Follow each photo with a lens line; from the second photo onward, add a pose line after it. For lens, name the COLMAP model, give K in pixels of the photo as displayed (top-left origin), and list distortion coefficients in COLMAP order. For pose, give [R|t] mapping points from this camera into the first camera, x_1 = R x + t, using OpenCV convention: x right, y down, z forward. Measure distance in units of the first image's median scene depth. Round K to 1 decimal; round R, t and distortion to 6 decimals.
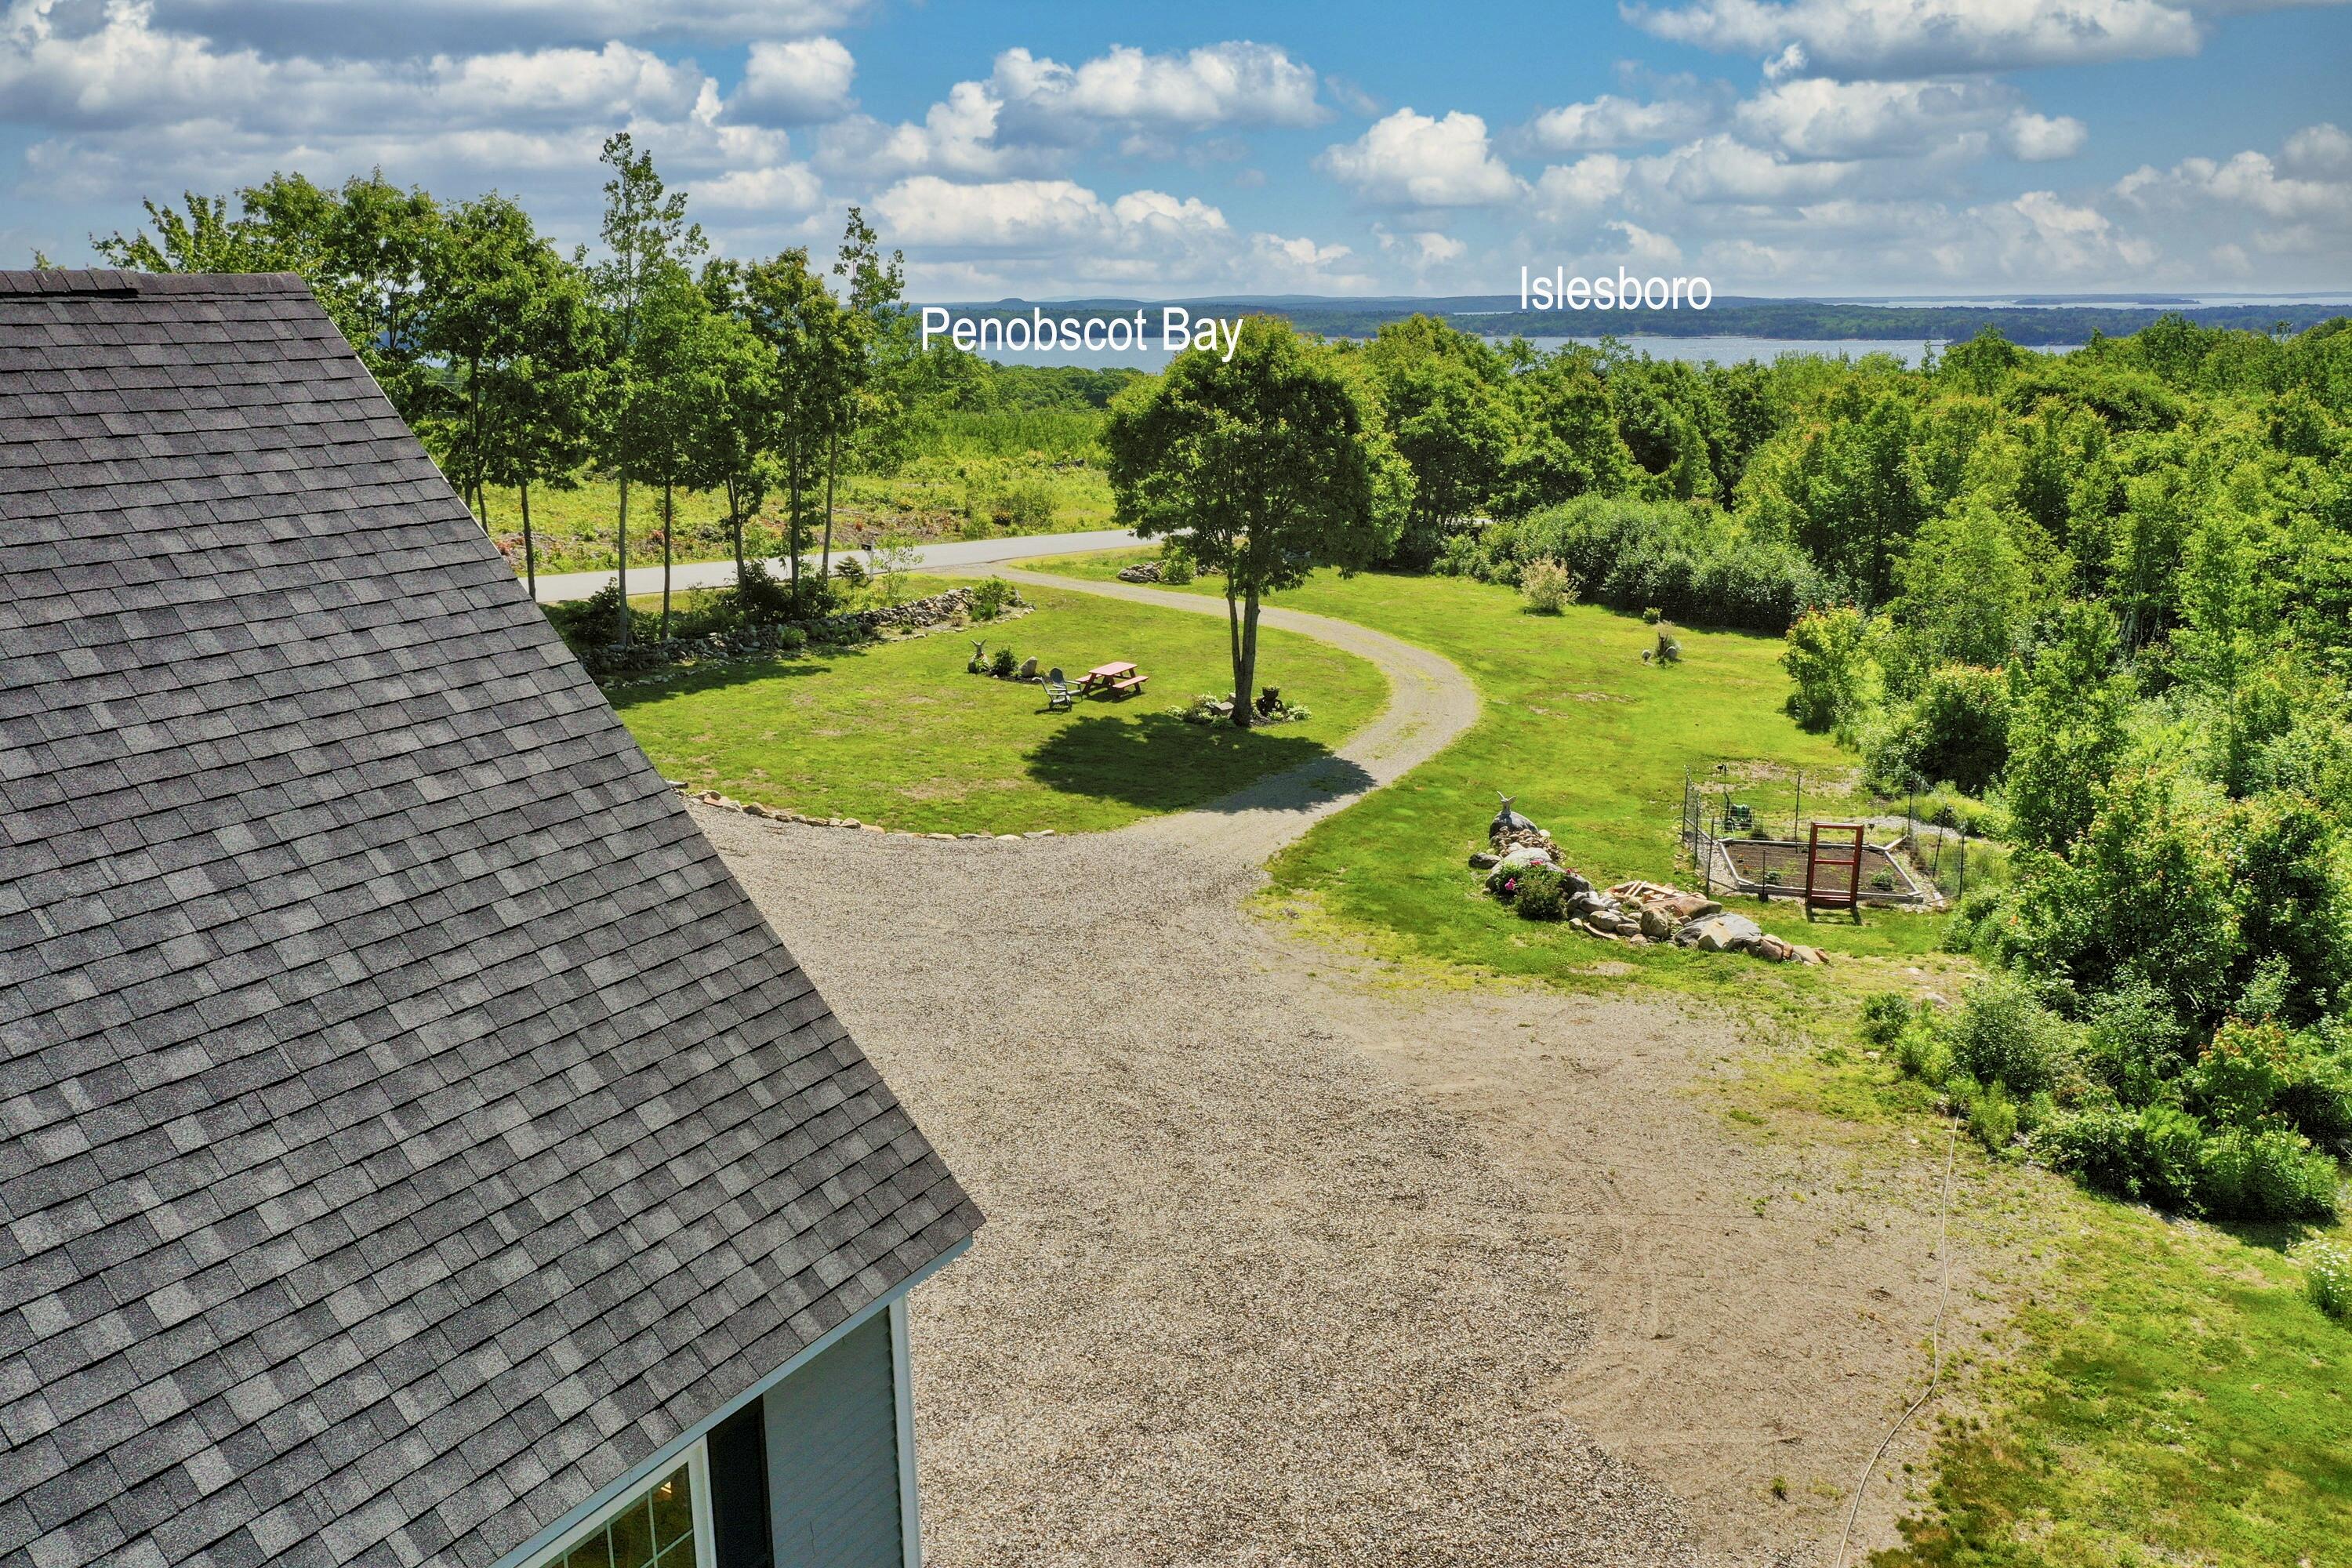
lens RADIAL K [[1904.9, 0, 1171.3], [0, 1904.9, 796.6], [0, 0, 1]] dist [0.012895, 0.000235]
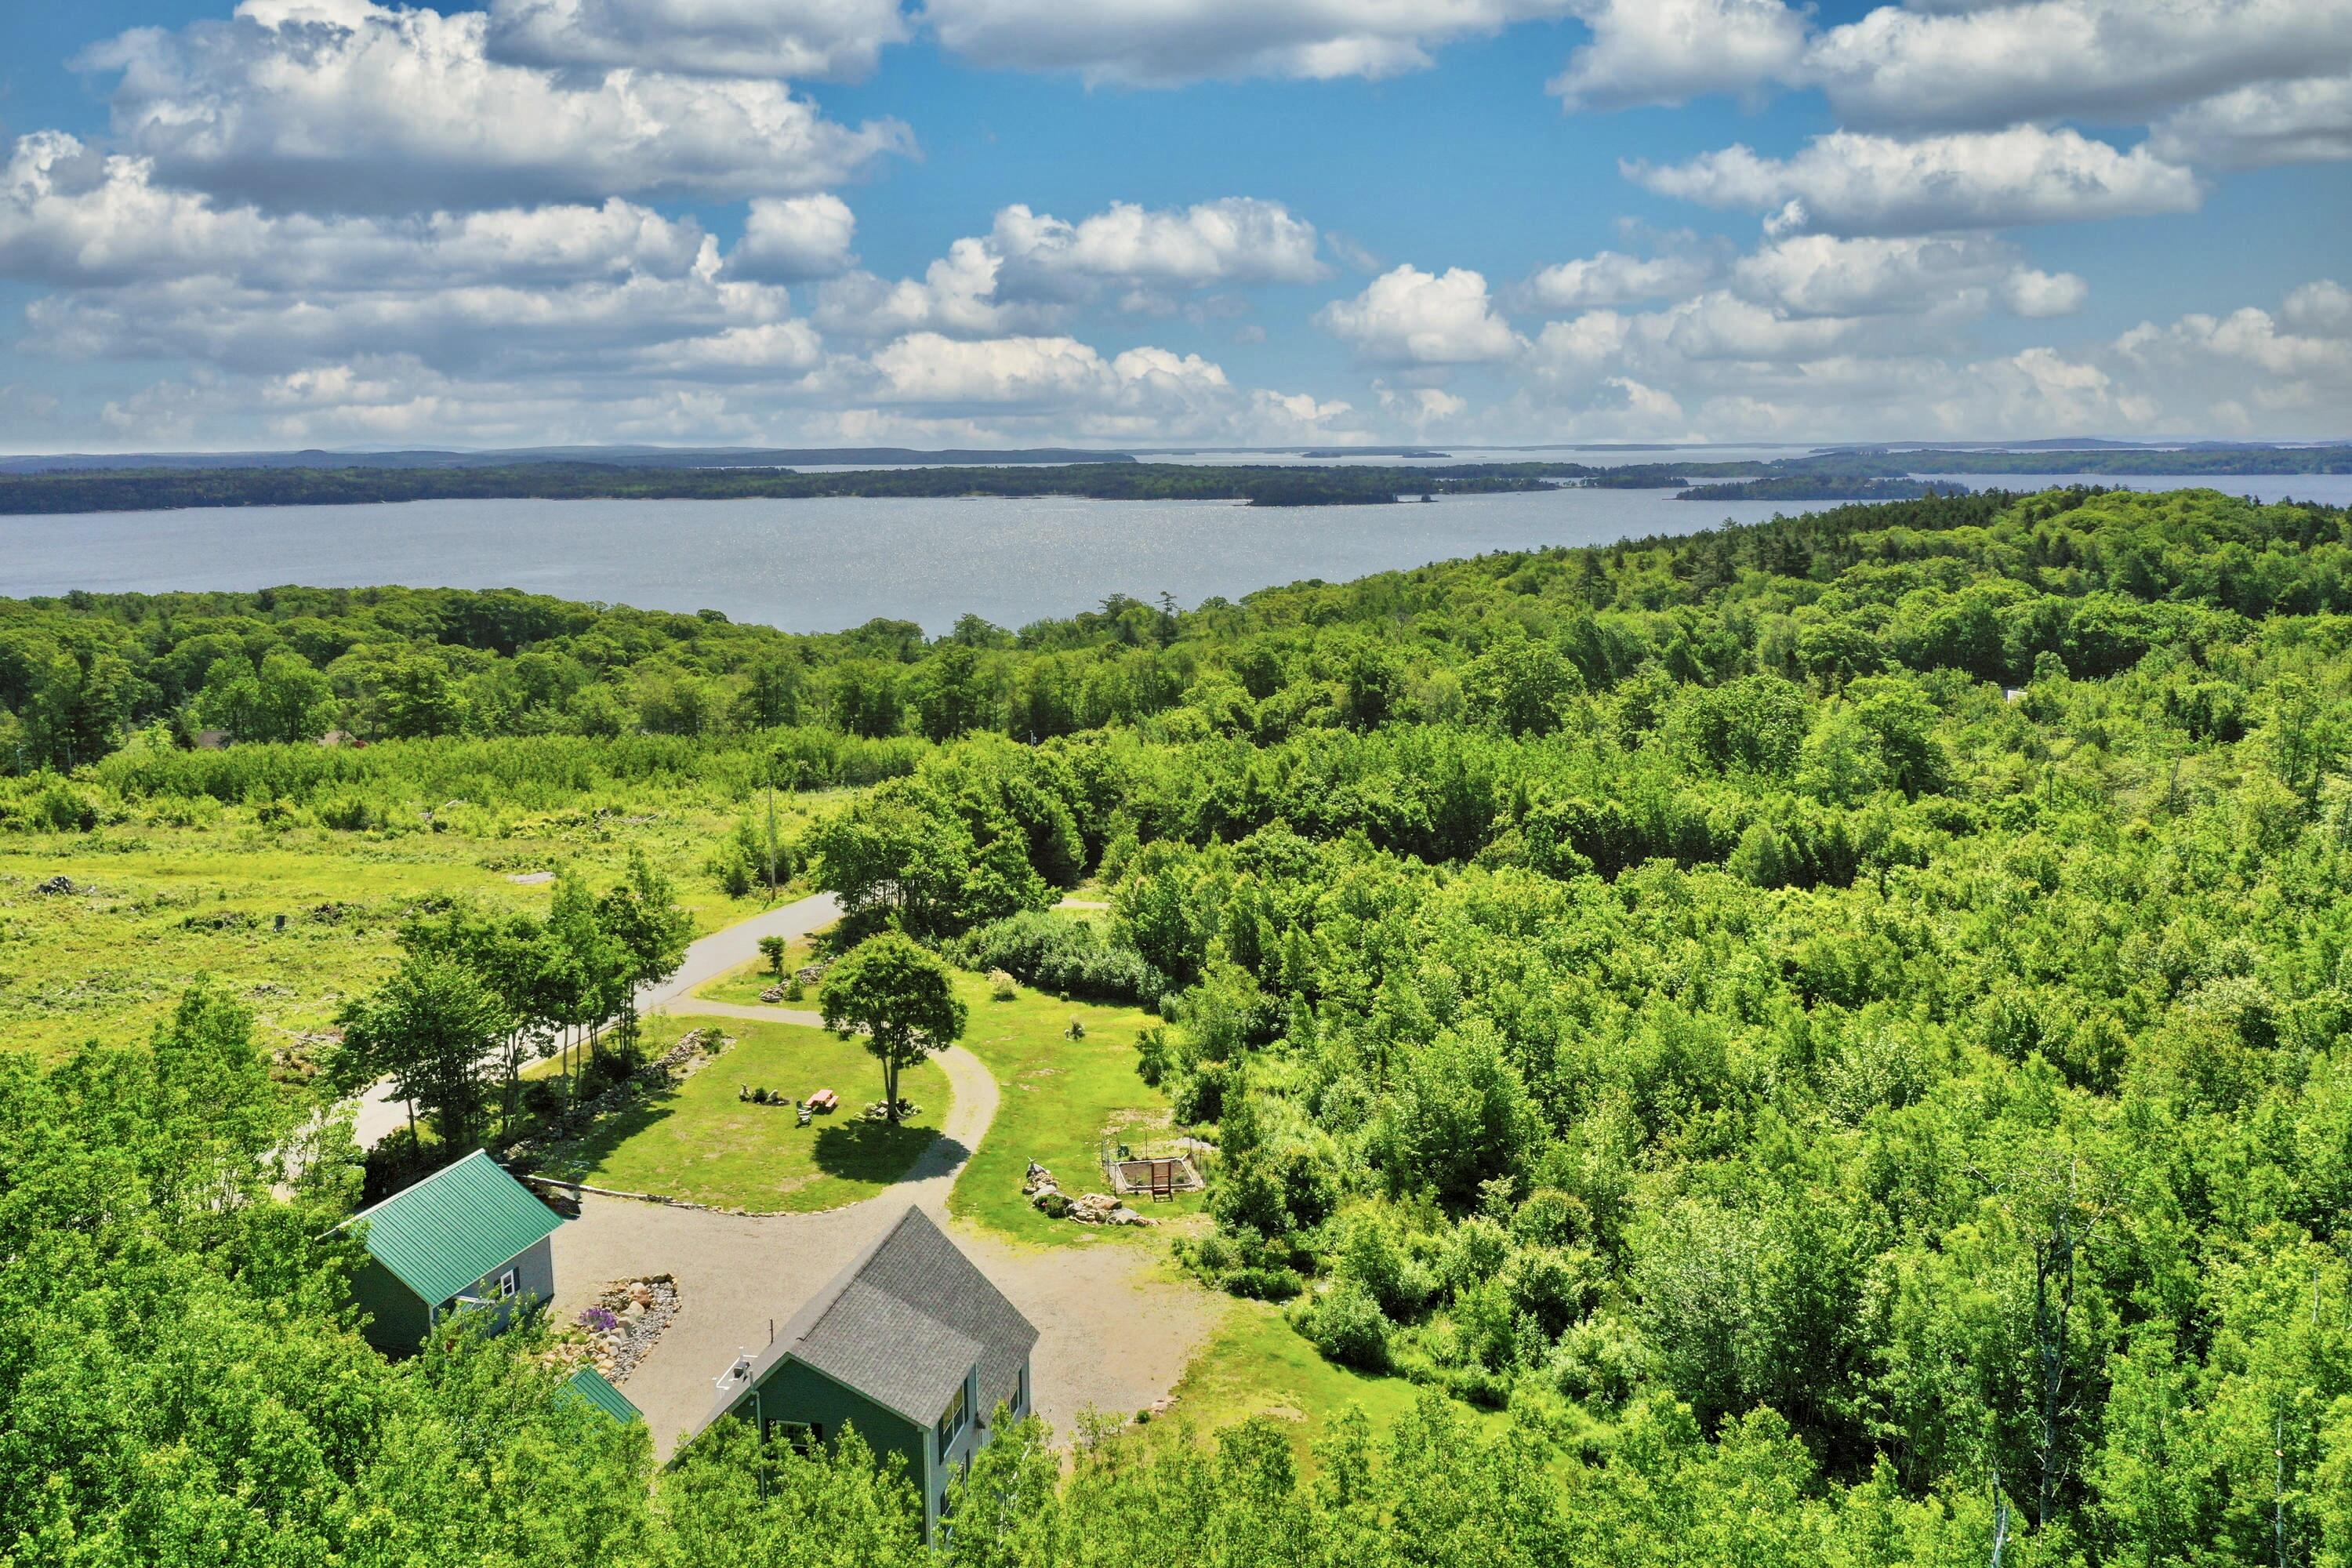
lens RADIAL K [[1904.9, 0, 1171.6], [0, 1904.9, 778.8], [0, 0, 1]] dist [0.012895, 0.000235]
pose [[0.943545, -0.063005, 0.325198, -0.380332], [0.090095, 0.993546, -0.068914, -0.273483], [-0.318757, 0.094322, 0.943132, -1.272810]]
